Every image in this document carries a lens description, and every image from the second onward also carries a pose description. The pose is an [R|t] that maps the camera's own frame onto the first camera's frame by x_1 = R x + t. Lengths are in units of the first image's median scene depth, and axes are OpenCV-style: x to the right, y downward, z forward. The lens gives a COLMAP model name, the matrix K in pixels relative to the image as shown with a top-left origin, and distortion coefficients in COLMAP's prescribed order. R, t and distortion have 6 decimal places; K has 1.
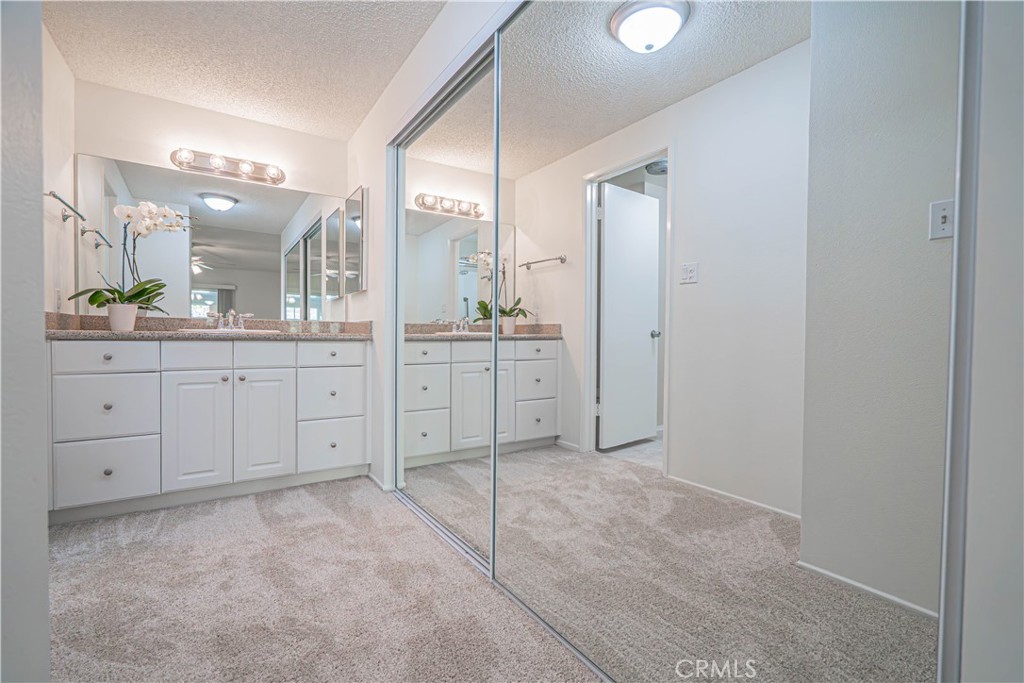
lens RADIAL K [[490.7, 0, 533.4], [0, 490.7, 345.7], [0, 0, 1]] dist [-0.003044, 0.000403]
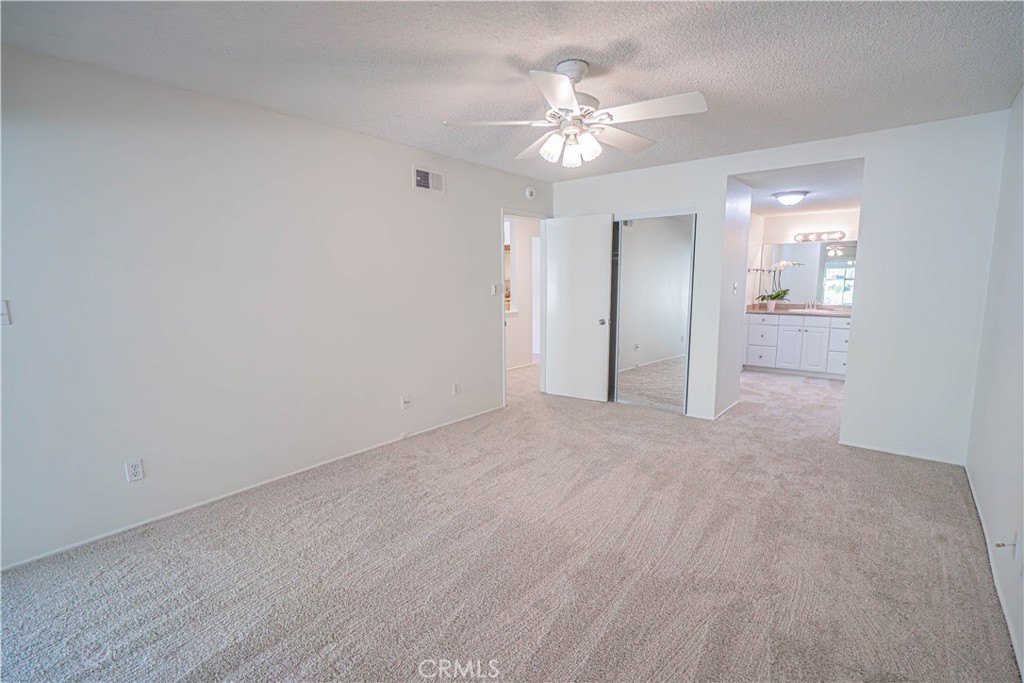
lens RADIAL K [[471.1, 0, 513.5], [0, 471.1, 346.3], [0, 0, 1]] dist [-0.004096, 0.000320]
pose [[0.295568, 0.107061, -0.949304, 1.133250], [-0.019821, 0.994174, 0.105950, -0.071418], [0.955116, -0.012499, 0.295968, -1.040497]]
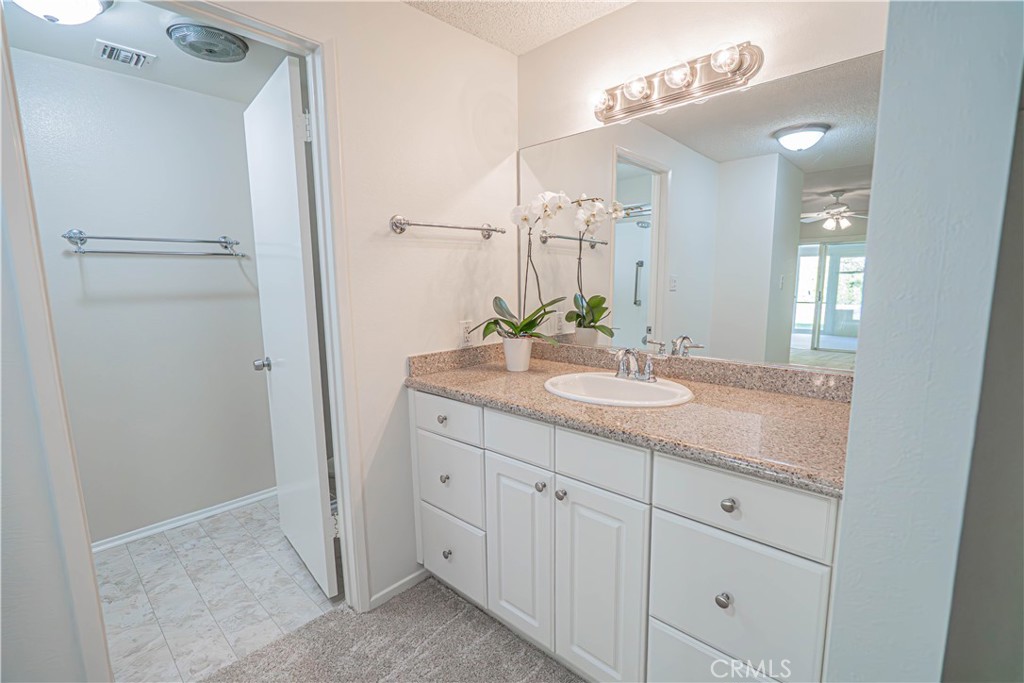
lens RADIAL K [[471.1, 0, 513.5], [0, 471.1, 346.3], [0, 0, 1]] dist [-0.004096, 0.000320]
pose [[0.218638, 0.130768, -0.967004, -0.105758], [-0.001181, 0.991015, 0.133748, -0.147885], [0.975805, -0.028101, 0.216828, 0.737926]]
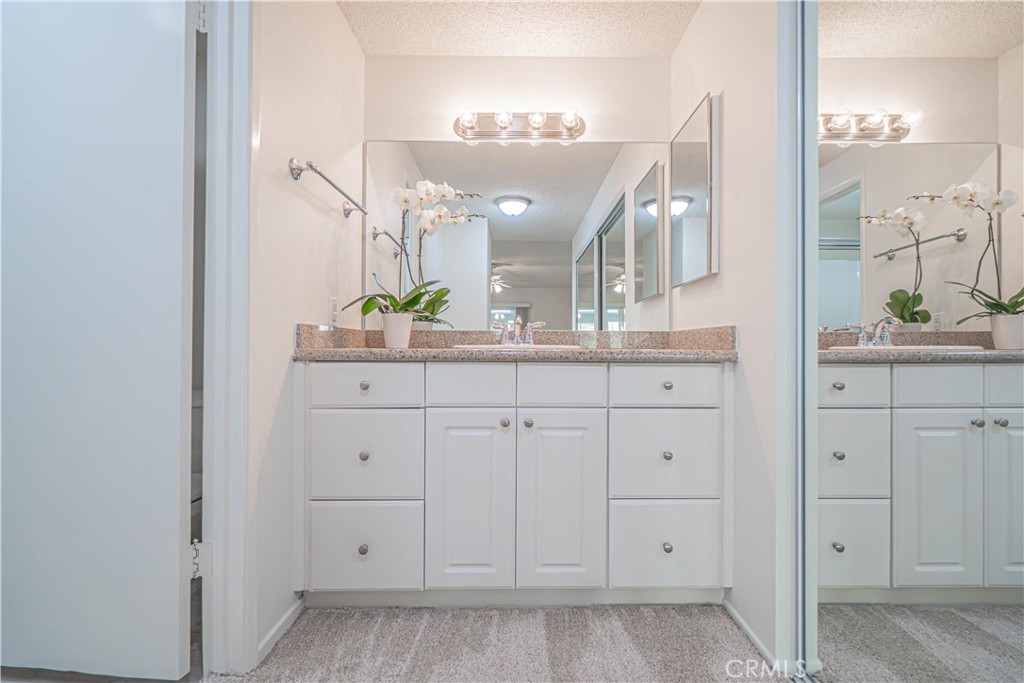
lens RADIAL K [[471.1, 0, 513.5], [0, 471.1, 346.3], [0, 0, 1]] dist [-0.004096, 0.000320]
pose [[0.832606, -0.010611, -0.553764, -0.247167], [-0.005722, 0.999598, -0.027757, -0.012522], [0.553836, 0.026279, 0.832211, 0.434883]]
